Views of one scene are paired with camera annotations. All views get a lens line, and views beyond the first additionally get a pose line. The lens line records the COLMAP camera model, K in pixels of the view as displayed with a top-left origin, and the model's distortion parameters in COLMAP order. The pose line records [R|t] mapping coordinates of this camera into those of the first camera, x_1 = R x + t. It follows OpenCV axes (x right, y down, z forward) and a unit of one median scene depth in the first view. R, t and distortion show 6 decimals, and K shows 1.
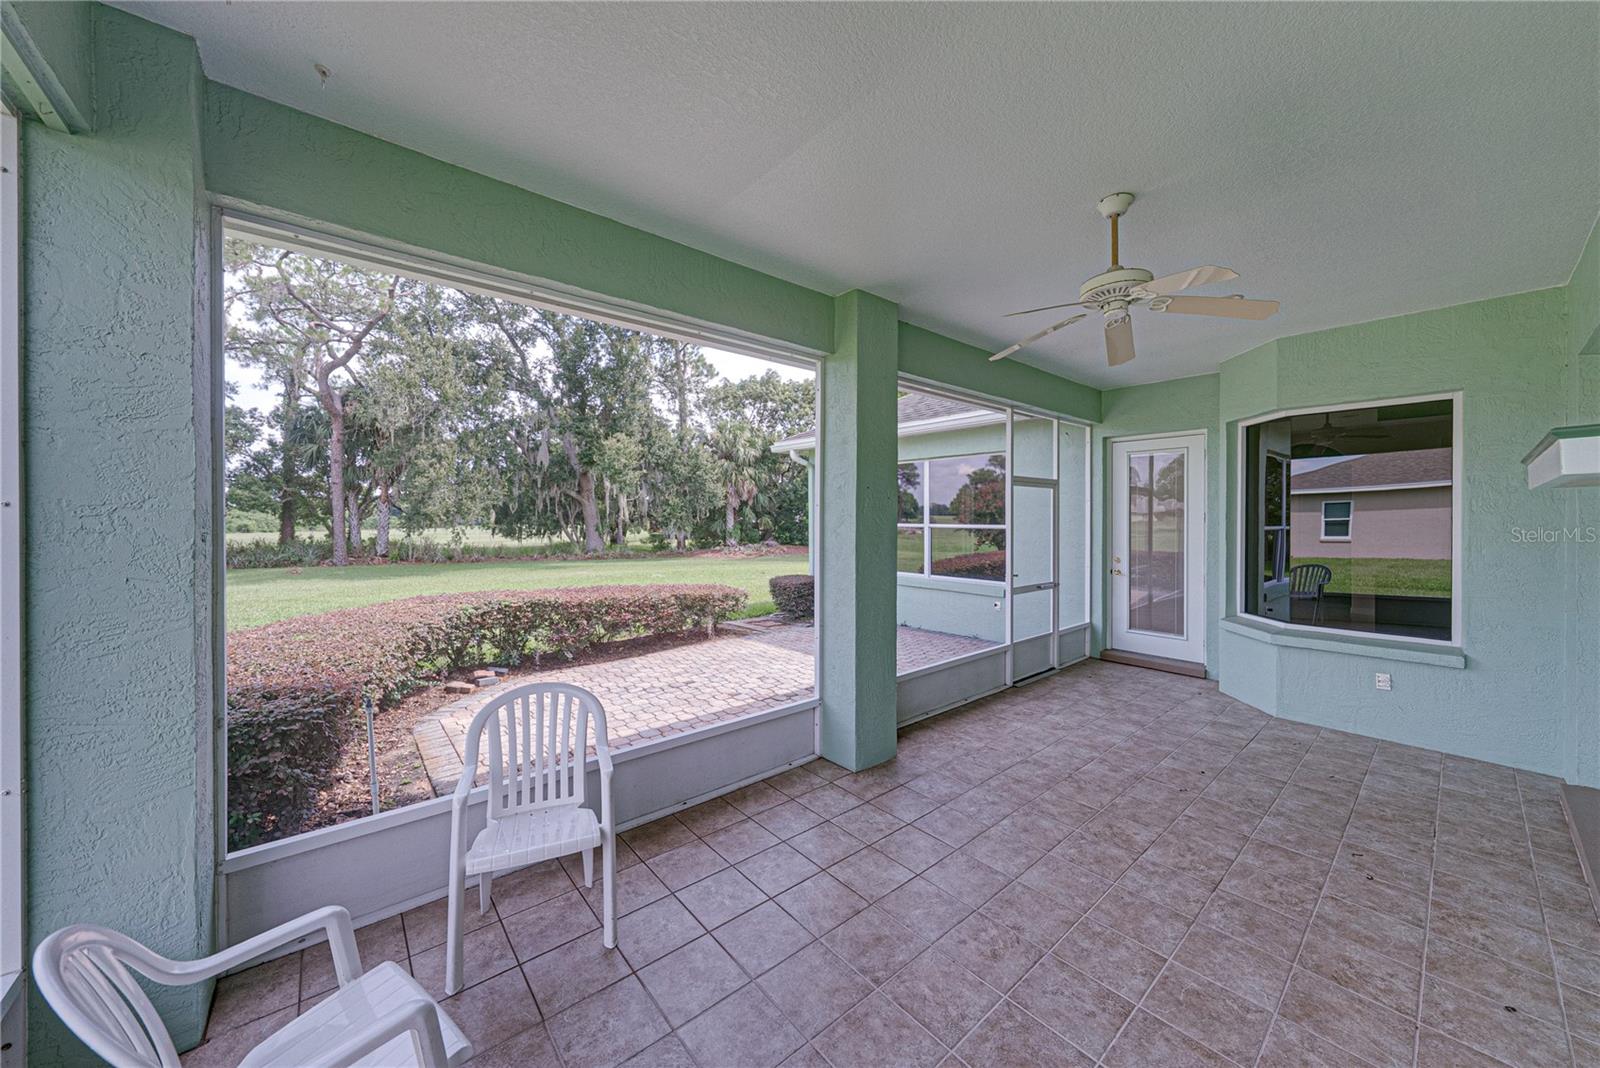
lens RADIAL K [[552.4, 0, 771.6], [0, 552.4, 521.7], [0, 0, 1]] dist [-0.000127, 0.000051]
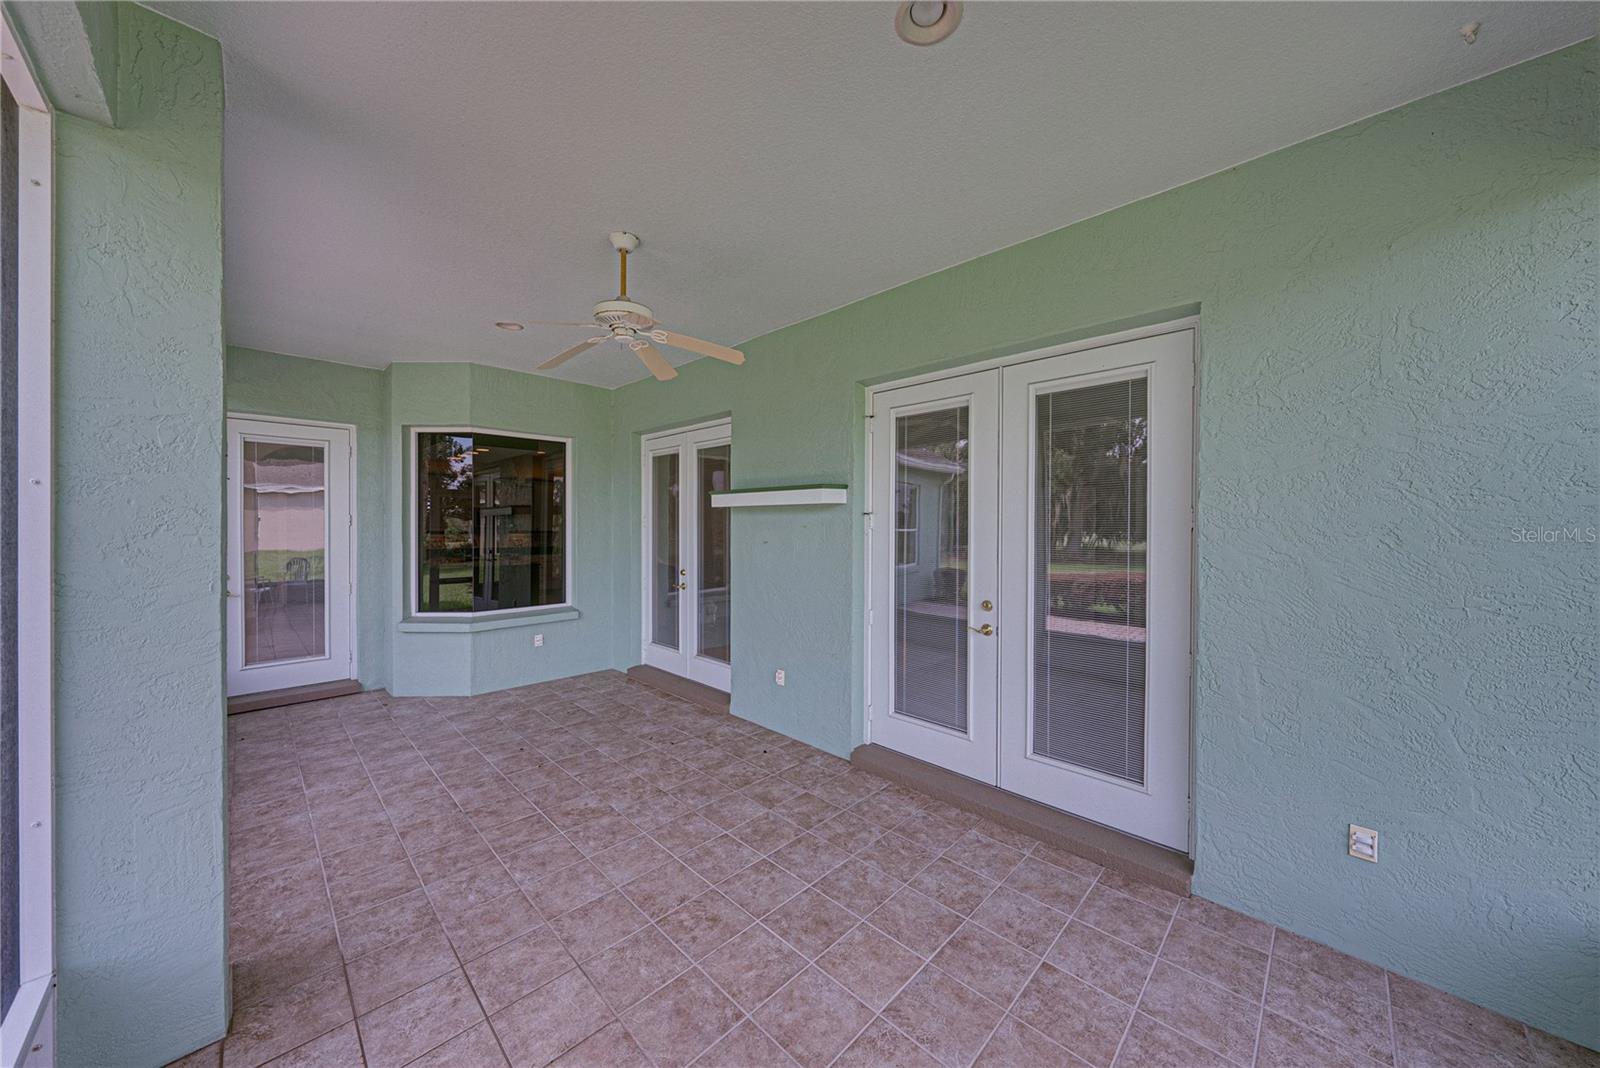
lens RADIAL K [[550.3, 0, 843.6], [0, 550.3, 530.8], [0, 0, 1]] dist [-0.000231, -0.000203]
pose [[-0.157082, -0.012514, 0.987506, -0.467549], [0.003637, 0.999906, 0.013250, 0.002178], [-0.987579, 0.005673, -0.157022, 0.608659]]
